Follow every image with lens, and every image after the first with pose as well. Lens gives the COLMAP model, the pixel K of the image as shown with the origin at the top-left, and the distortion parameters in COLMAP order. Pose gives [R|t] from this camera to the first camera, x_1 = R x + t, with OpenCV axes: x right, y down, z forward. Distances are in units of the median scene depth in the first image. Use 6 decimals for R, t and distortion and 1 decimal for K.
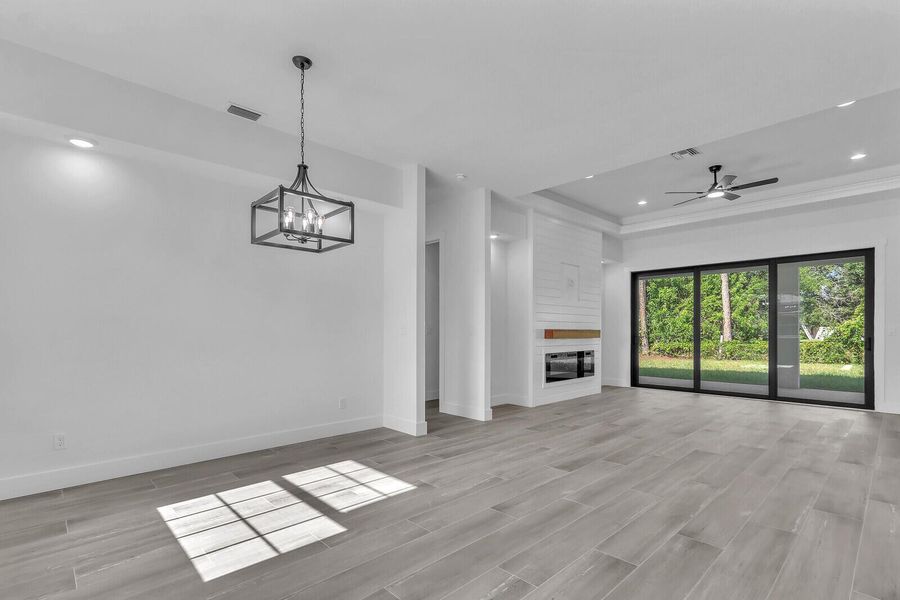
lens RADIAL K [[429.1, 0, 443.1], [0, 429.1, 331.8], [0, 0, 1]] dist [-0.012773, 0.001641]
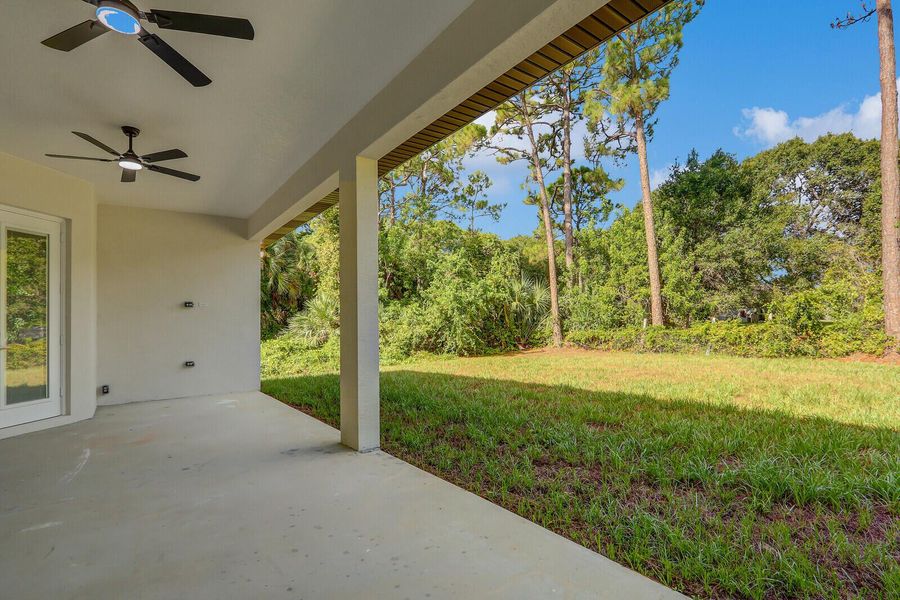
lens RADIAL K [[429.1, 0, 468.0], [0, 429.1, 302.2], [0, 0, 1]] dist [-0.012773, 0.001641]
pose [[0.996087, -0.031843, -0.082446, 0.398557], [0.028196, 0.998588, -0.045019, 0.004249], [0.083763, 0.042518, 0.995578, 0.235145]]
